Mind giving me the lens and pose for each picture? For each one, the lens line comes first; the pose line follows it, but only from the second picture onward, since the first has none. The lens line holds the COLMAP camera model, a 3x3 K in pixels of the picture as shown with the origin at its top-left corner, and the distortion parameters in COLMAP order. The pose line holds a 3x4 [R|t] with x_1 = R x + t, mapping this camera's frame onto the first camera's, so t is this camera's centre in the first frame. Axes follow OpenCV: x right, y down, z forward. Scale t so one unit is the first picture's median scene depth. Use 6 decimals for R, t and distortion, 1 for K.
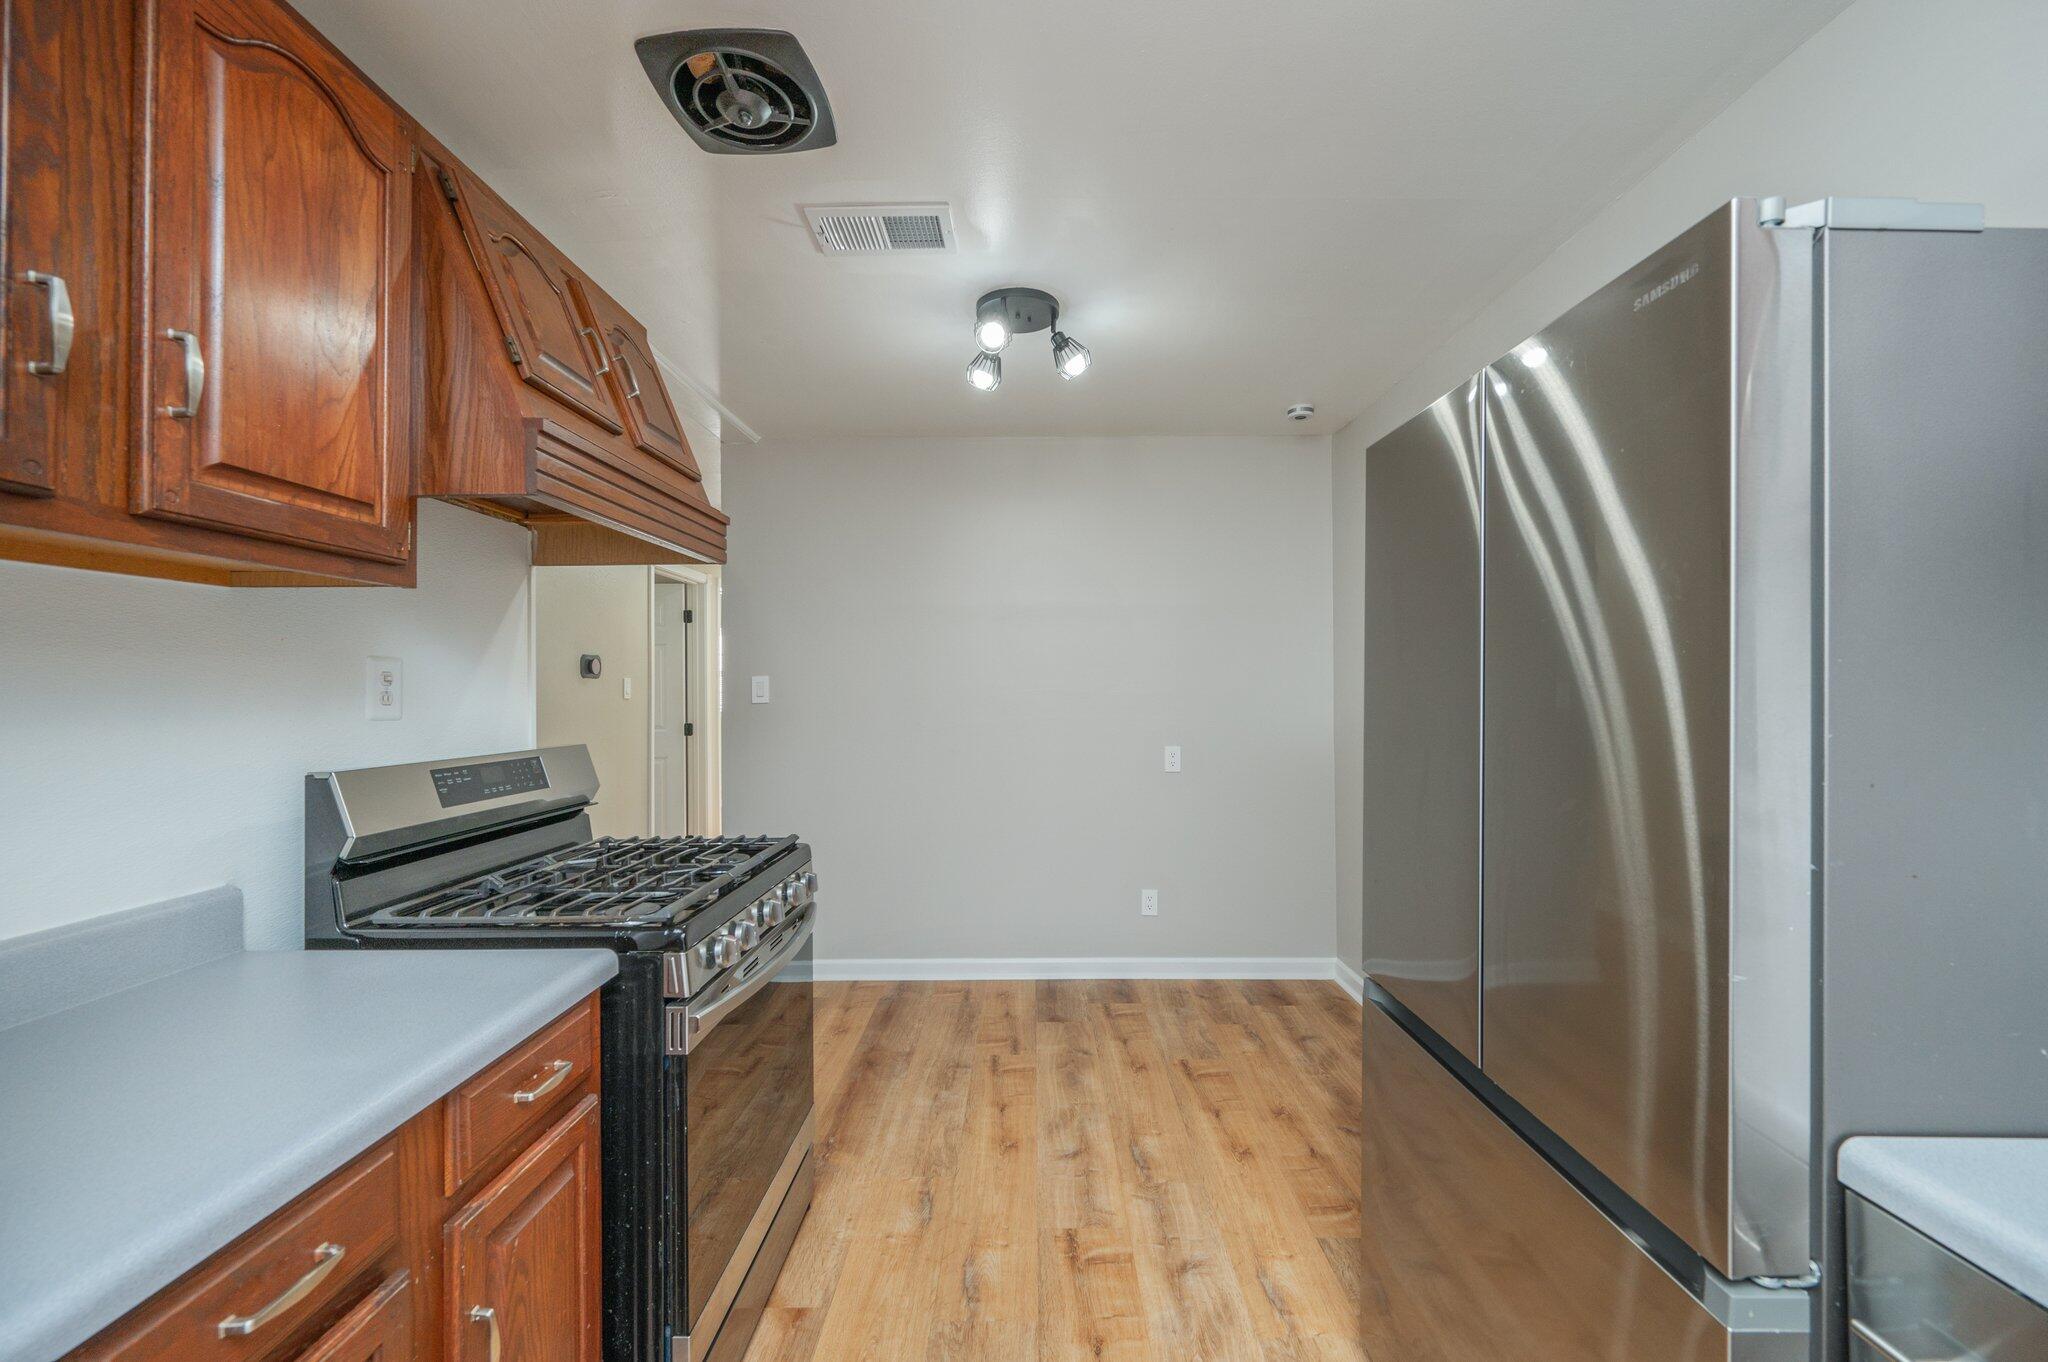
lens RADIAL K [[816.9, 0, 1025.3], [0, 816.9, 684.1], [0, 0, 1]] dist [-0.001867, -0.000675]
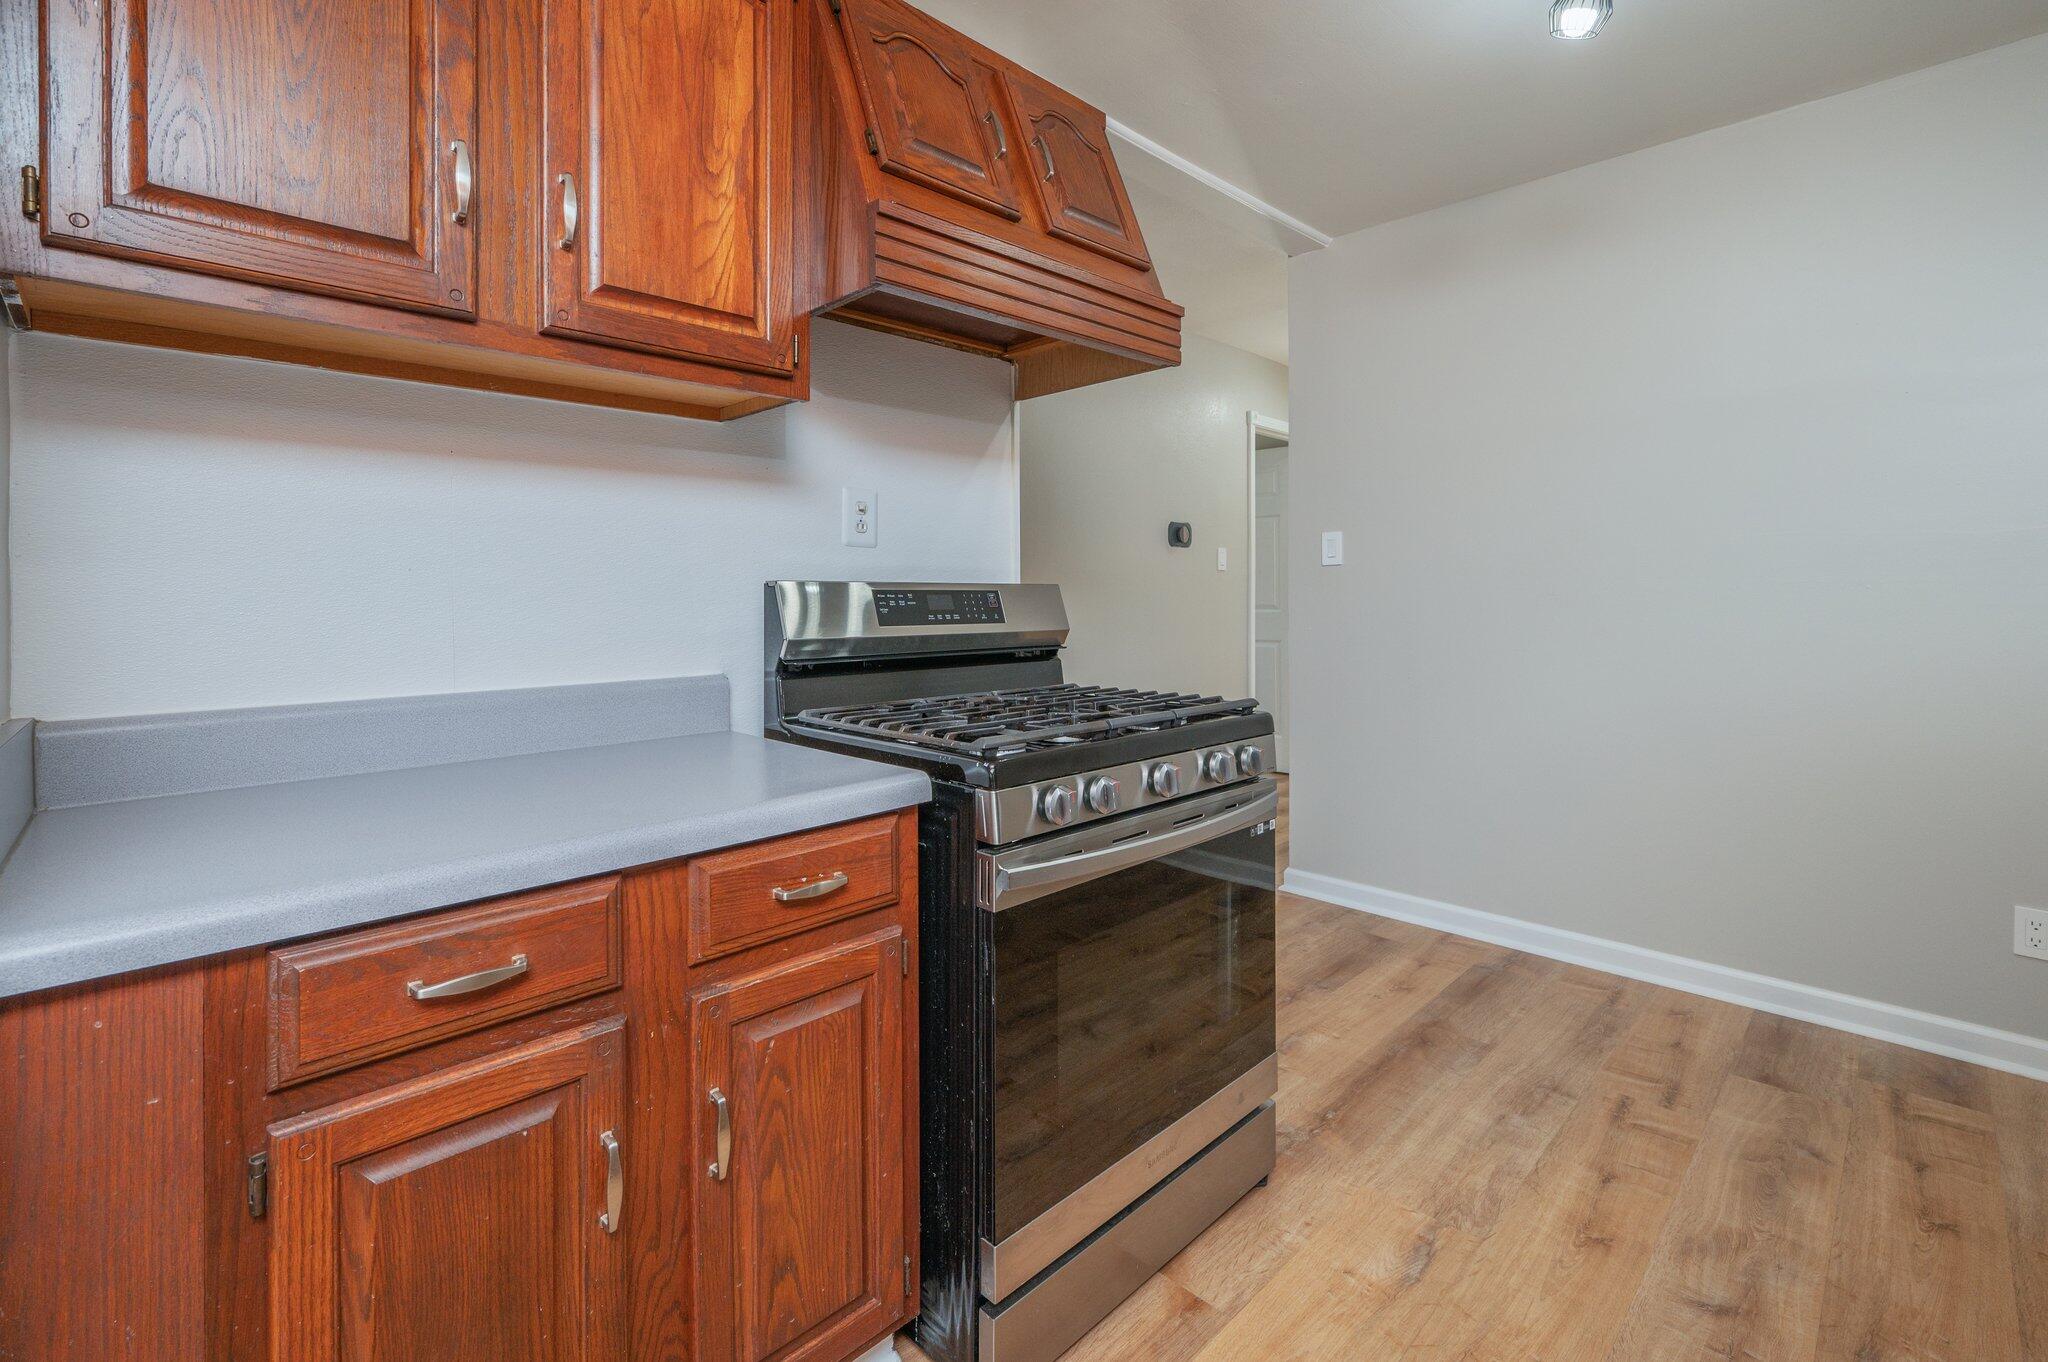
lens RADIAL K [[914.2, 0, 1020.2], [0, 914.2, 598.0], [0, 0, 1]] dist [-0.000577, 0.000359]
pose [[0.711442, 0.007724, -0.702703, 0.185830], [0.002673, 0.999903, 0.013697, 0.083021], [0.702740, -0.011624, 0.711352, 0.249099]]
